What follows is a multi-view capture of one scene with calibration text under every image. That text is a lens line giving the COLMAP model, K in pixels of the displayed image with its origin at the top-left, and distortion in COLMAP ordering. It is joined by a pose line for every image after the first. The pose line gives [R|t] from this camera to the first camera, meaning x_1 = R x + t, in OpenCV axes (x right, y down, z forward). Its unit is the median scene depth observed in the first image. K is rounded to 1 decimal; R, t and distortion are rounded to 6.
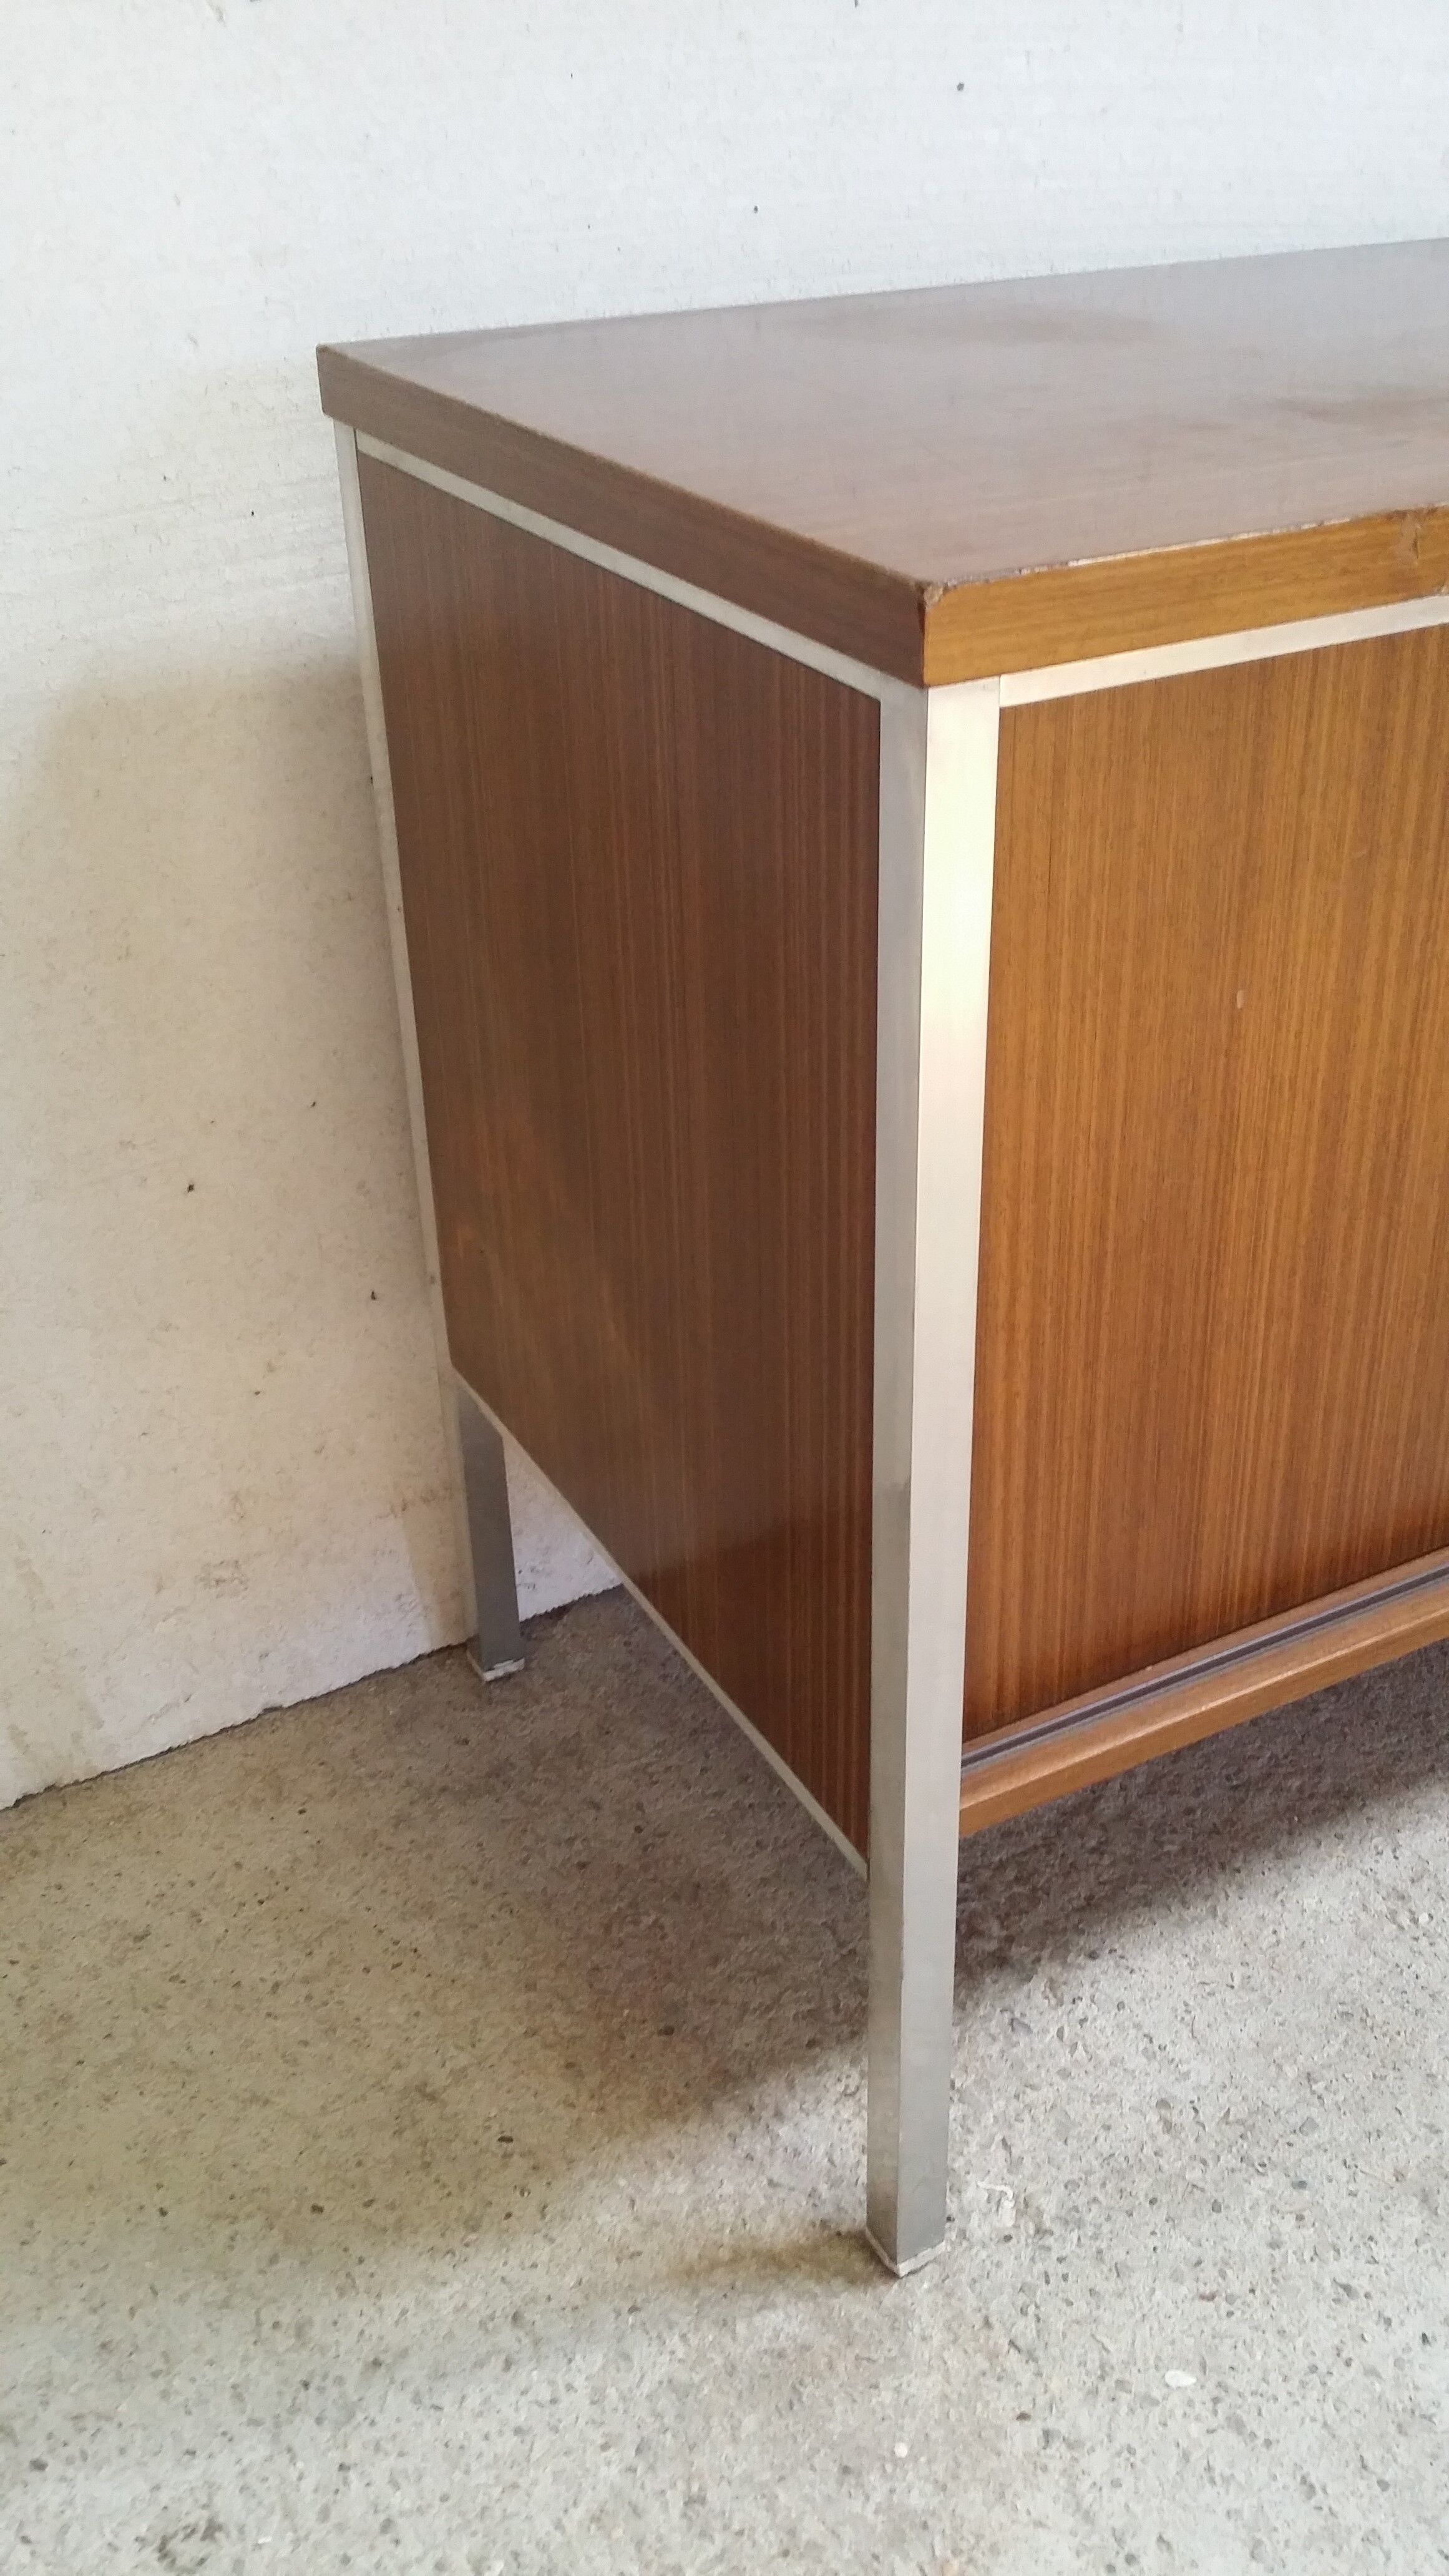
lens RADIAL K [[2342.2, 0, 770.6], [0, 2342.2, 1263.7], [0, 0, 1]] dist [0.073342, -0.156242]
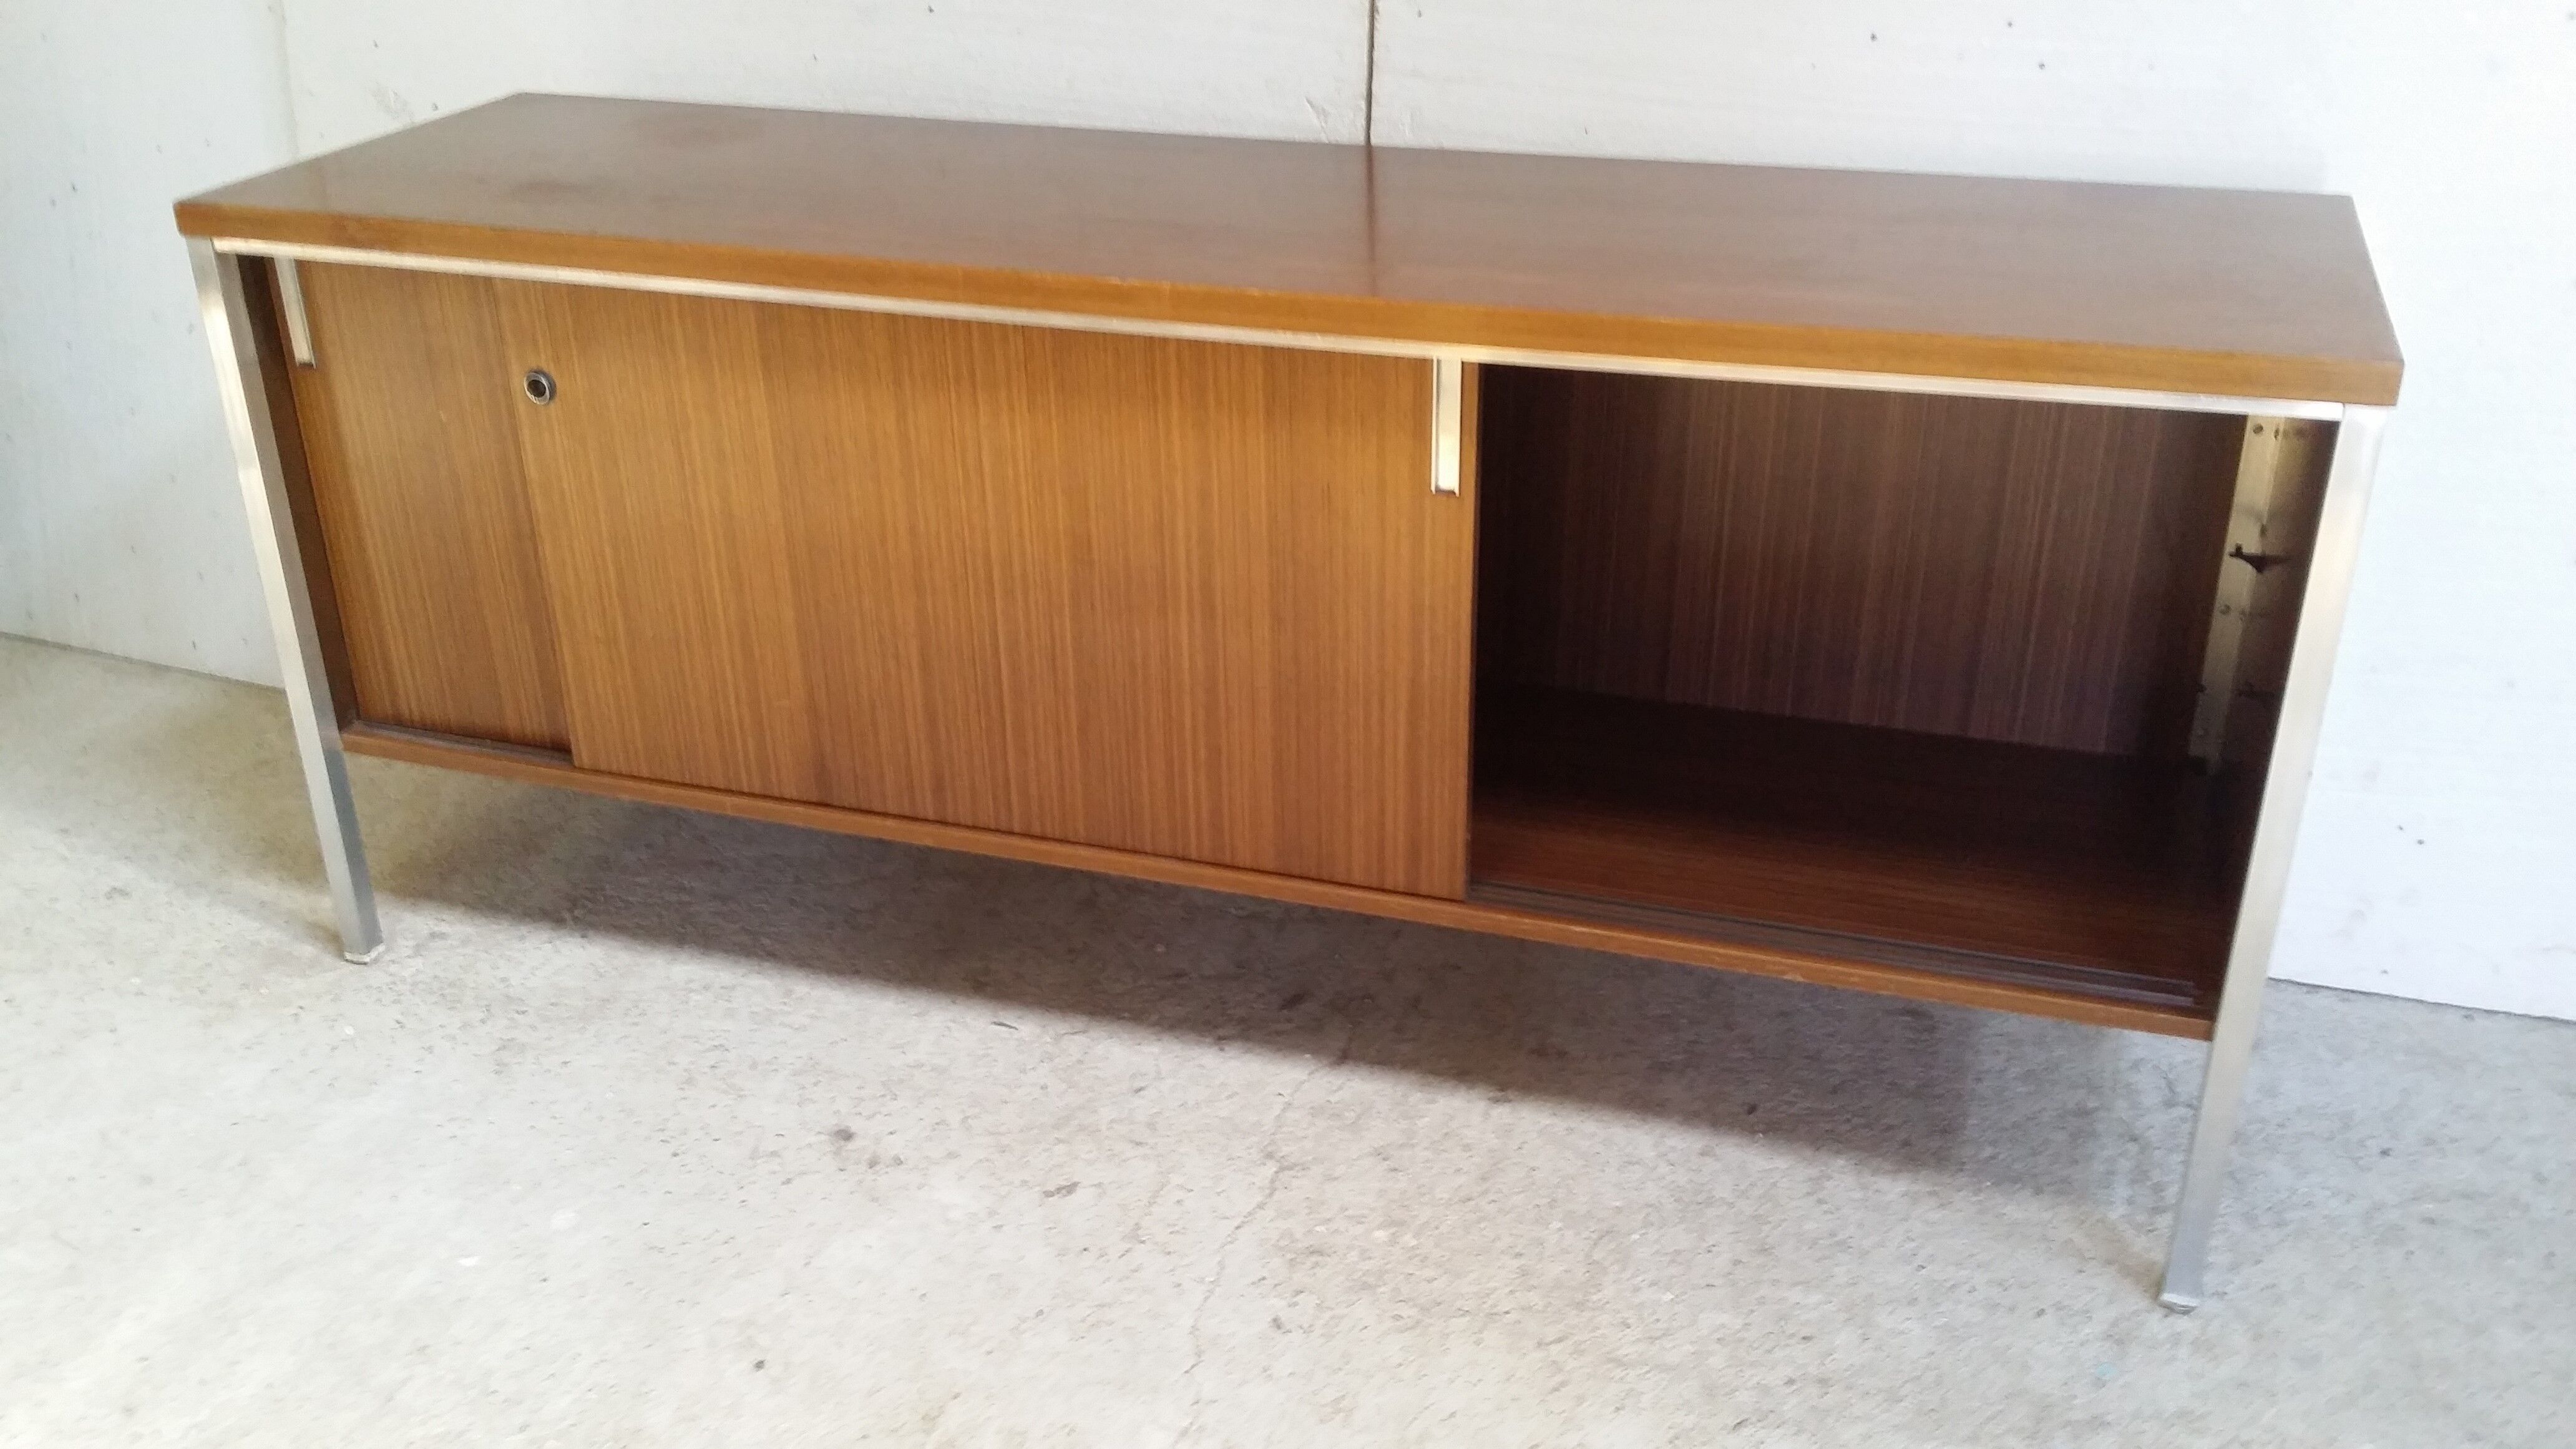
lens RADIAL K [[2298.8, 0, 1296.3], [0, 2298.8, 718.0], [0, 0, 1]] dist [0.087970, -0.177206]
pose [[0.671443, 0.323729, -0.666606, 2.159436], [-0.367264, 0.926662, 0.080093, -0.298036], [0.643647, 0.191043, 0.741095, -0.086088]]
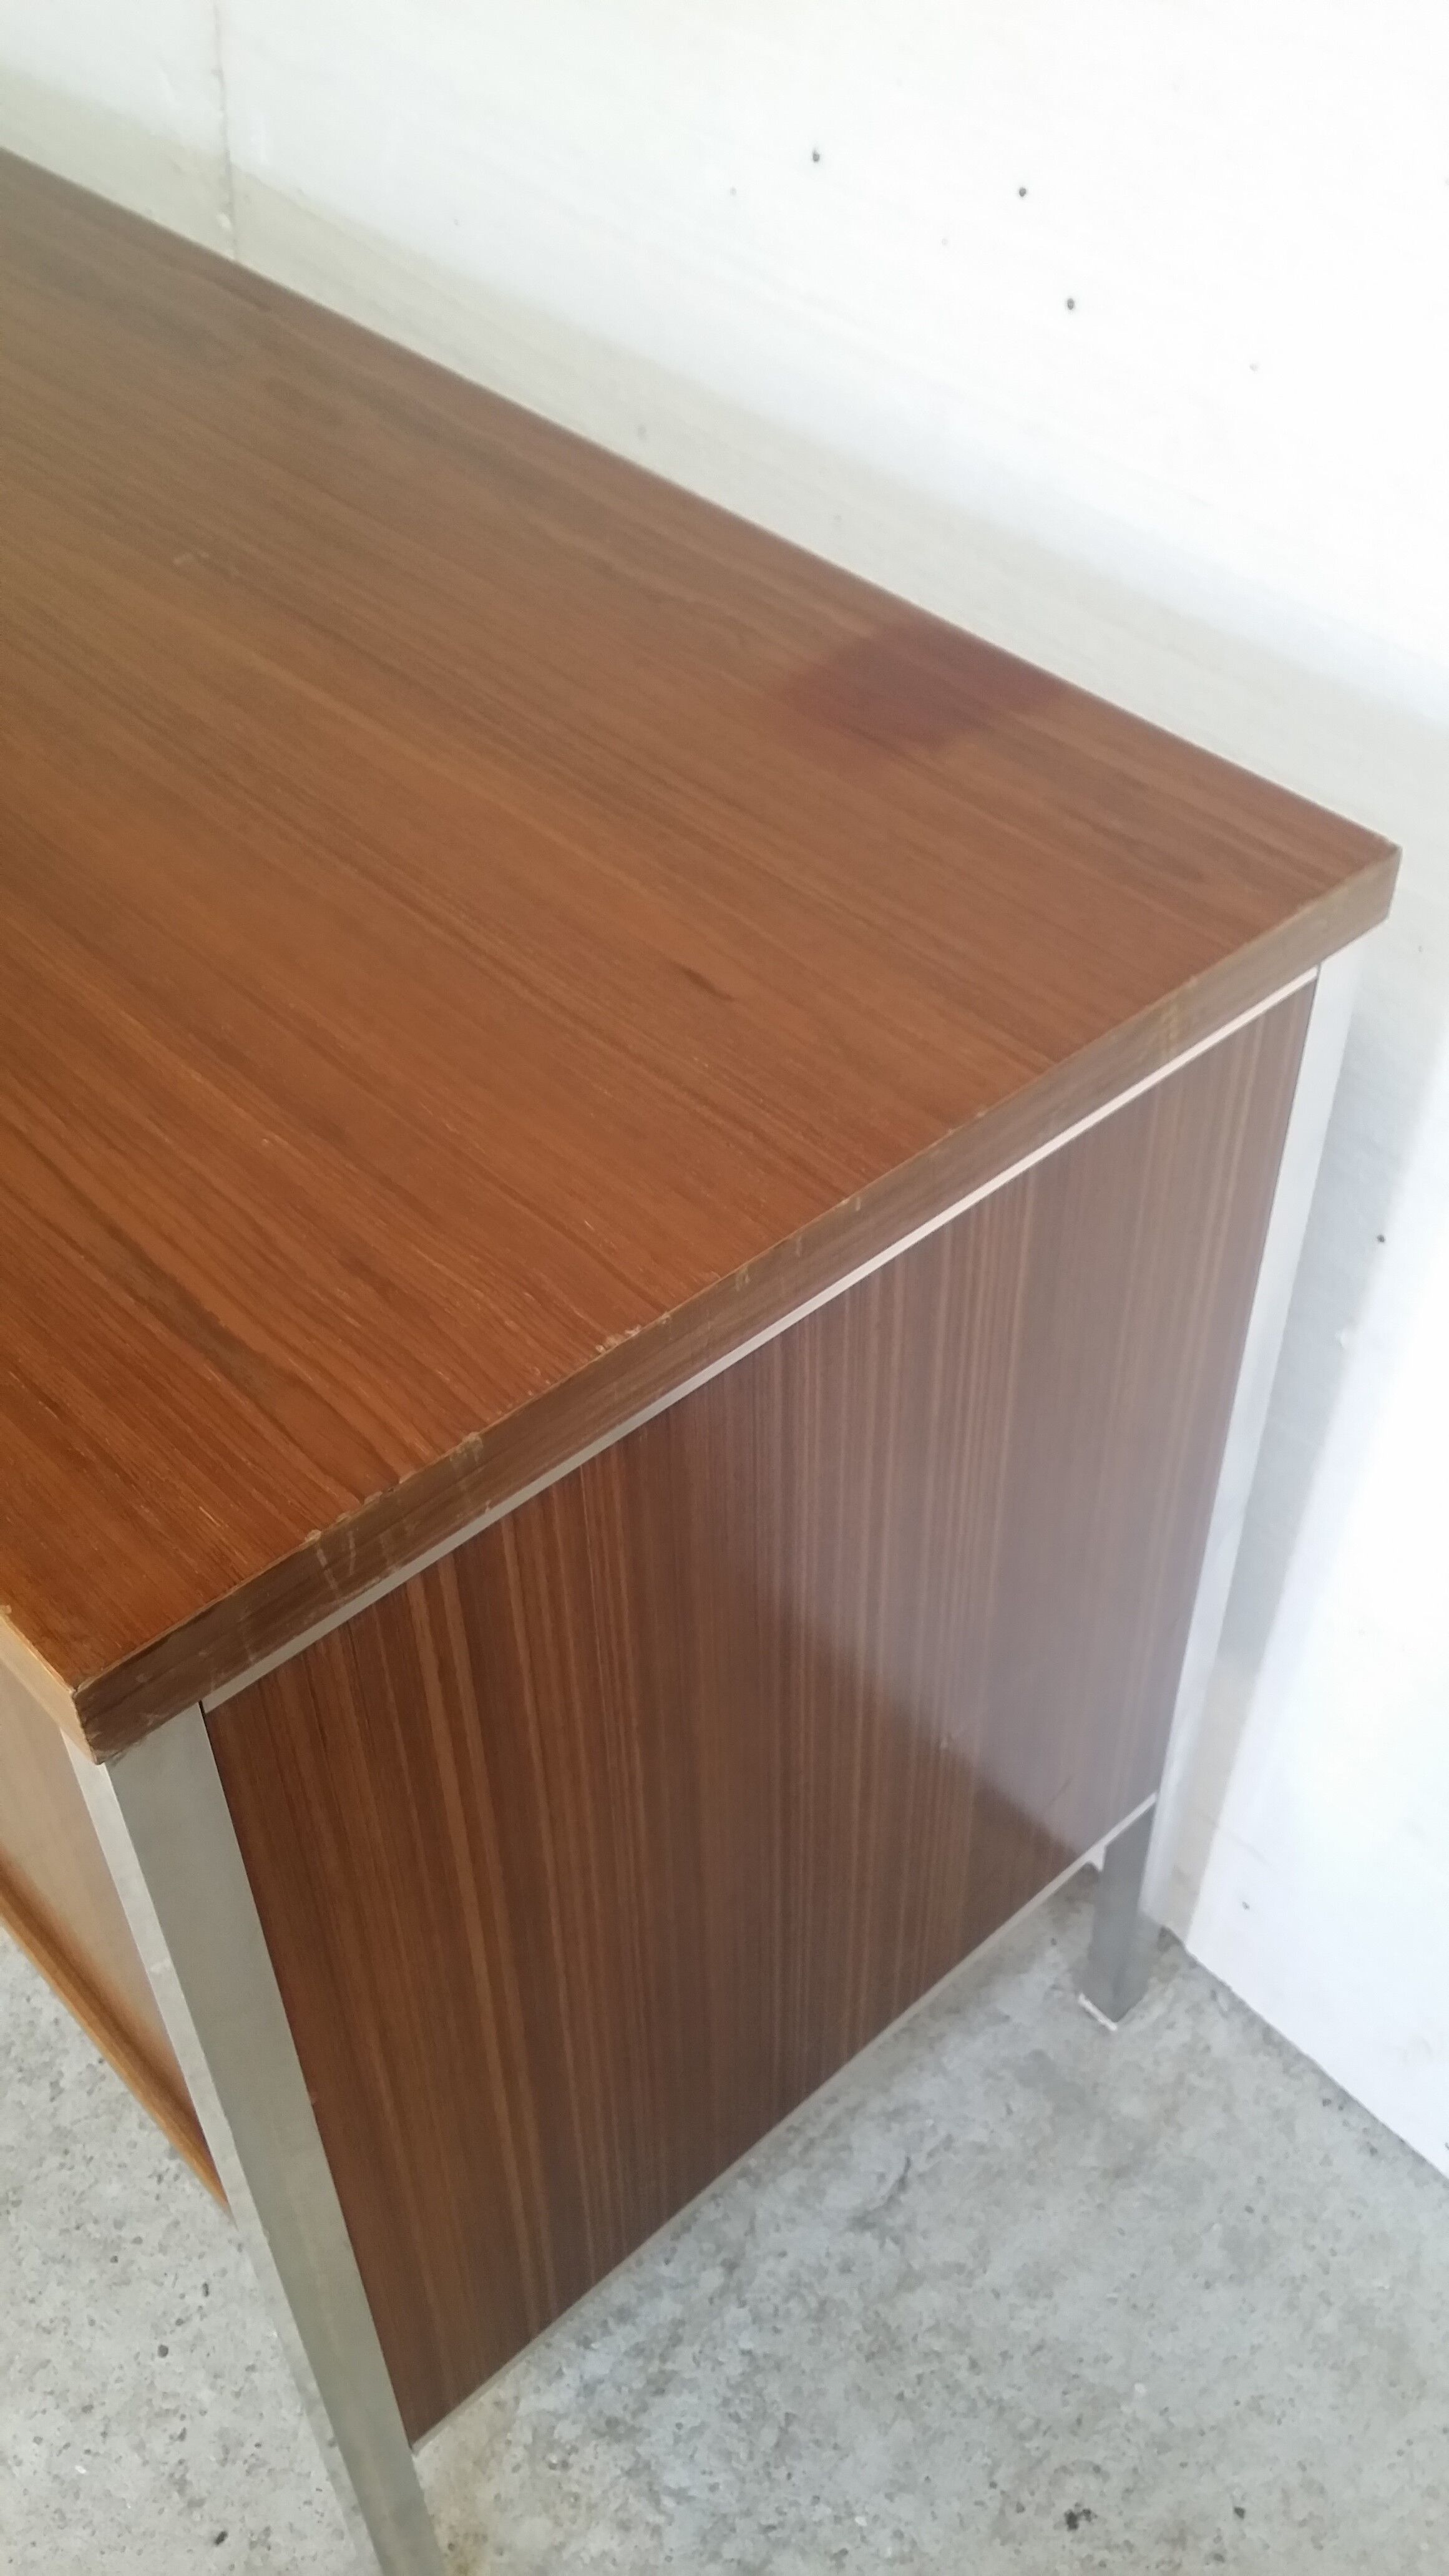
lens RADIAL K [[2342.2, 0, 770.6], [0, 2342.2, 1263.7], [0, 0, 1]] dist [0.073342, -0.156242]
pose [[0.233590, 0.684363, -0.690711, 1.910814], [-0.480445, 0.698825, 0.529922, -1.076742], [0.845345, 0.208064, 0.492037, 1.267607]]
